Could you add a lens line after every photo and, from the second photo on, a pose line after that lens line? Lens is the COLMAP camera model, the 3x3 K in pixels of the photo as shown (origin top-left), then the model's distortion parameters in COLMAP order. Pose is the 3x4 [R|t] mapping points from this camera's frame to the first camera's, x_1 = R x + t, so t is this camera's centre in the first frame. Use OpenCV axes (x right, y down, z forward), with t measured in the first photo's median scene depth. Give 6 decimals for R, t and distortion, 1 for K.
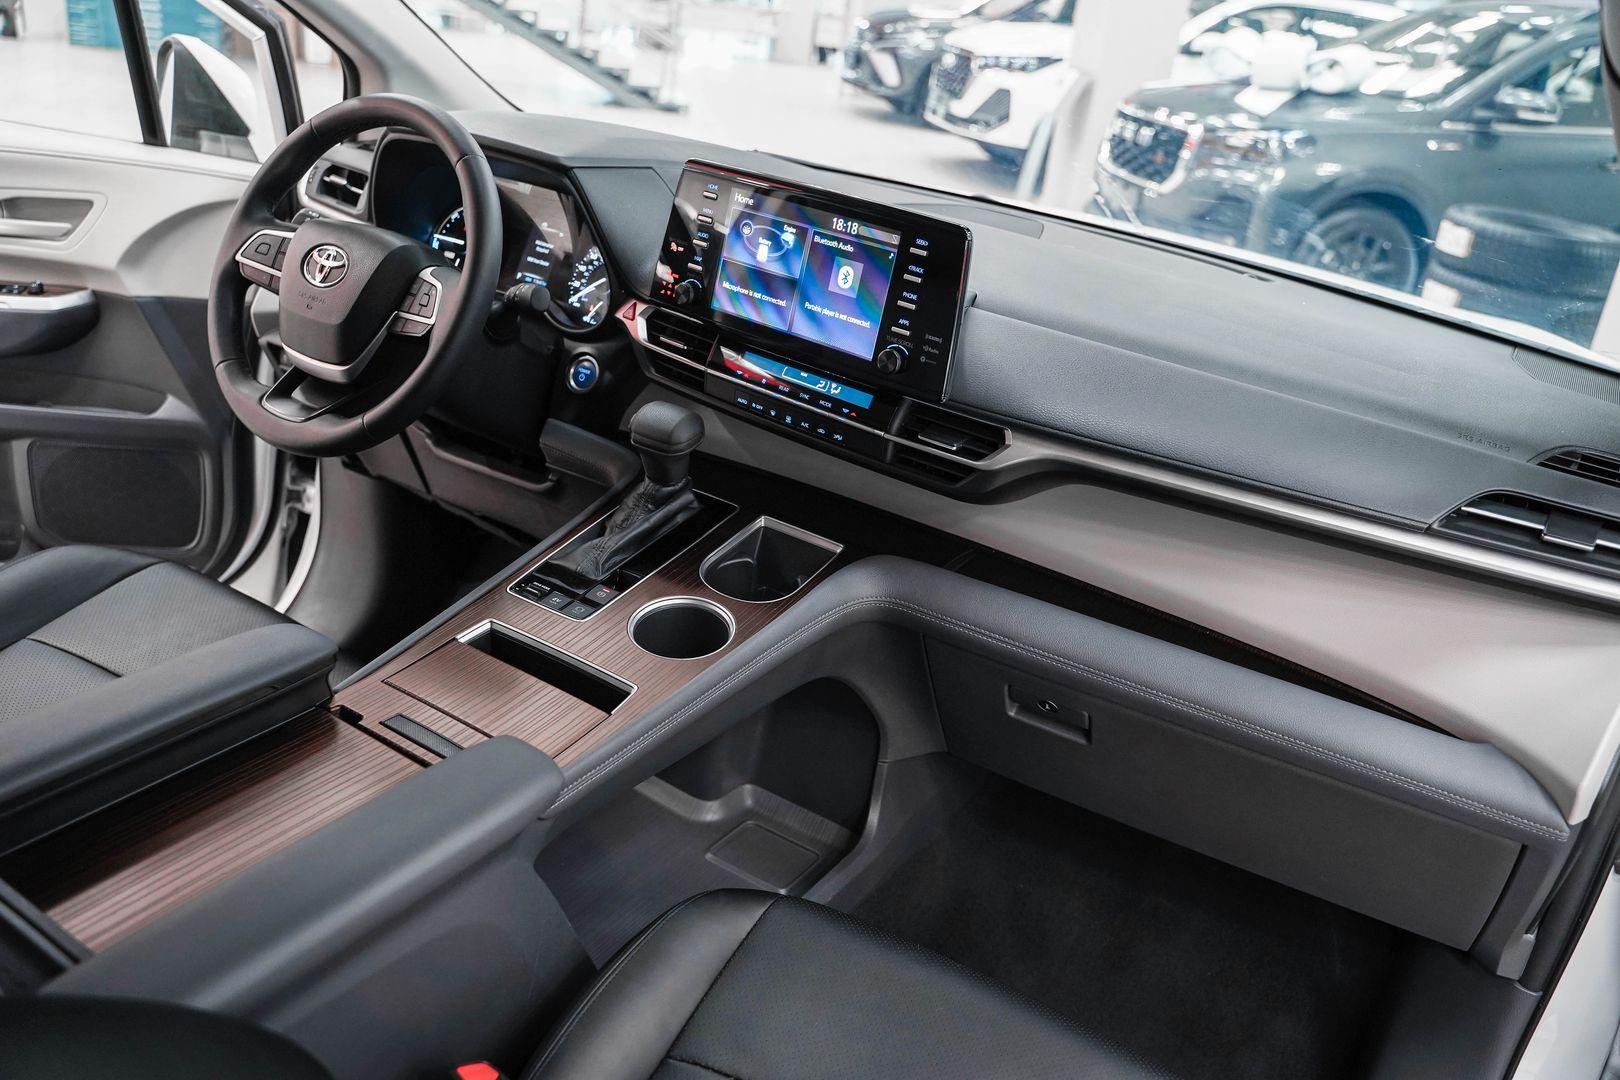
lens RADIAL K [[1316.9, 0, 812.5], [0, 1316.9, 537.4], [0, 0, 1]] dist [-0.123741, 0.090957]
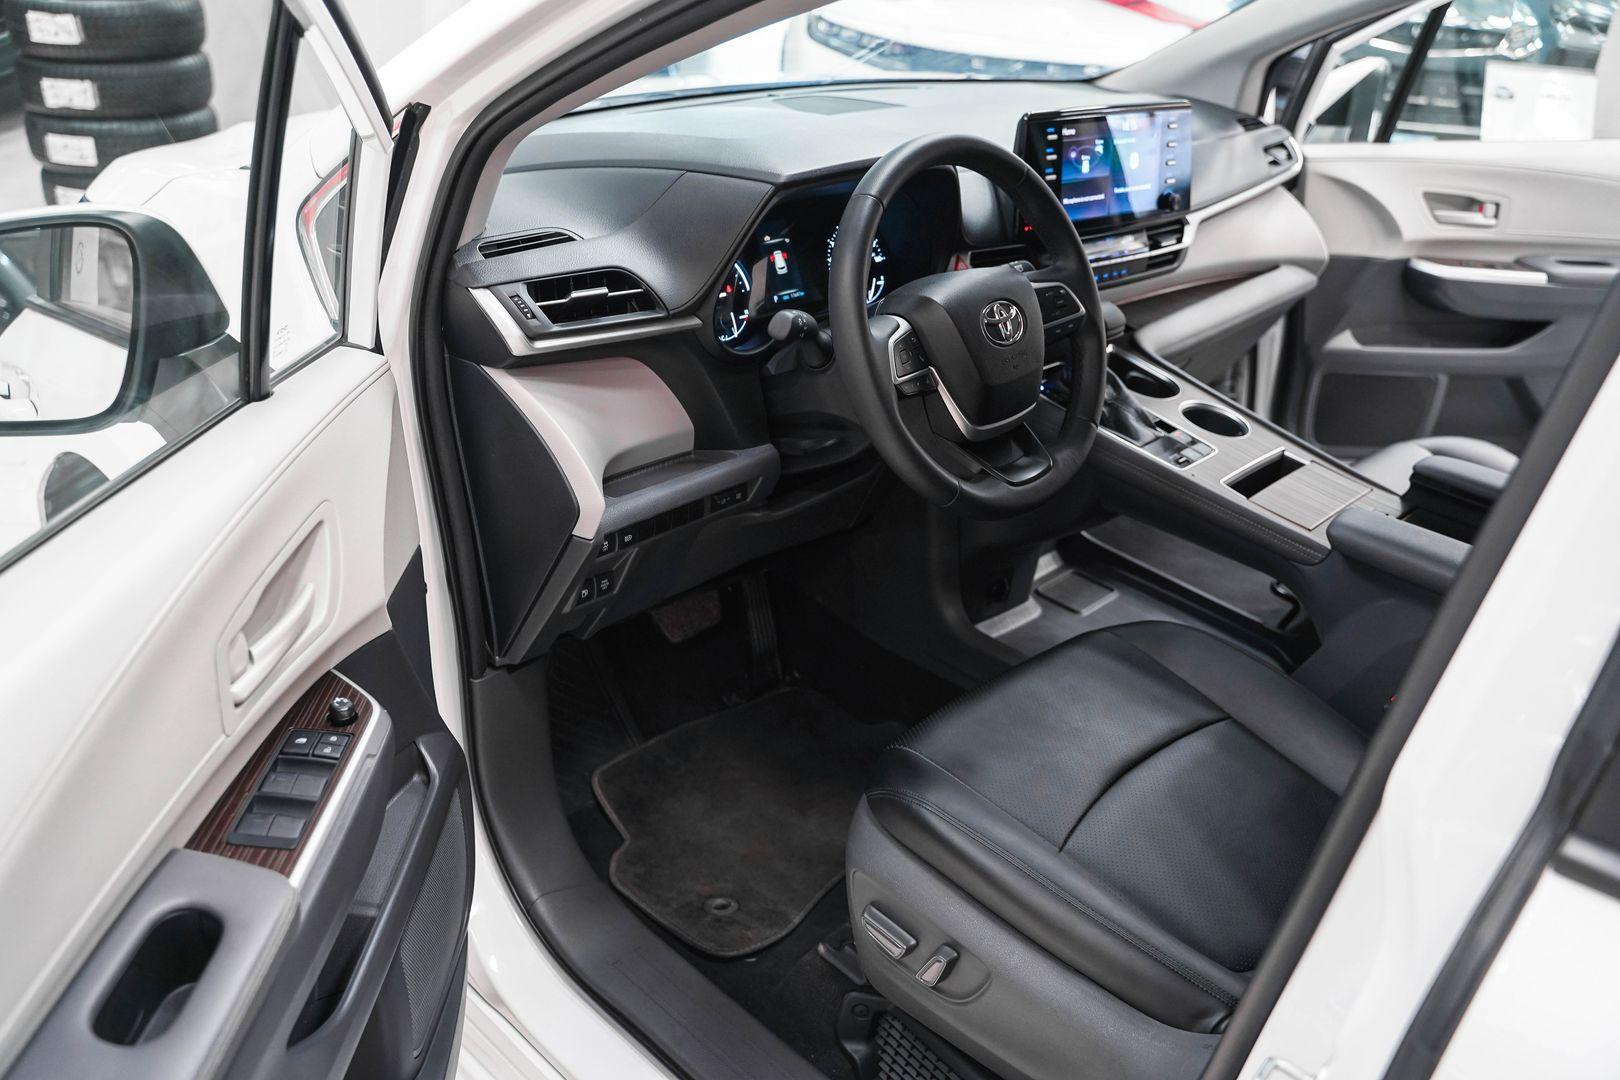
lens RADIAL K [[1316.9, 0, 823.8], [0, 1316.9, 551.8], [0, 0, 1]] dist [-0.123741, 0.090957]
pose [[0.219551, -0.559163, 0.799459, -1.178725], [0.361037, 0.807843, 0.465877, -0.528958], [-0.906338, 0.186351, 0.379241, 0.714623]]
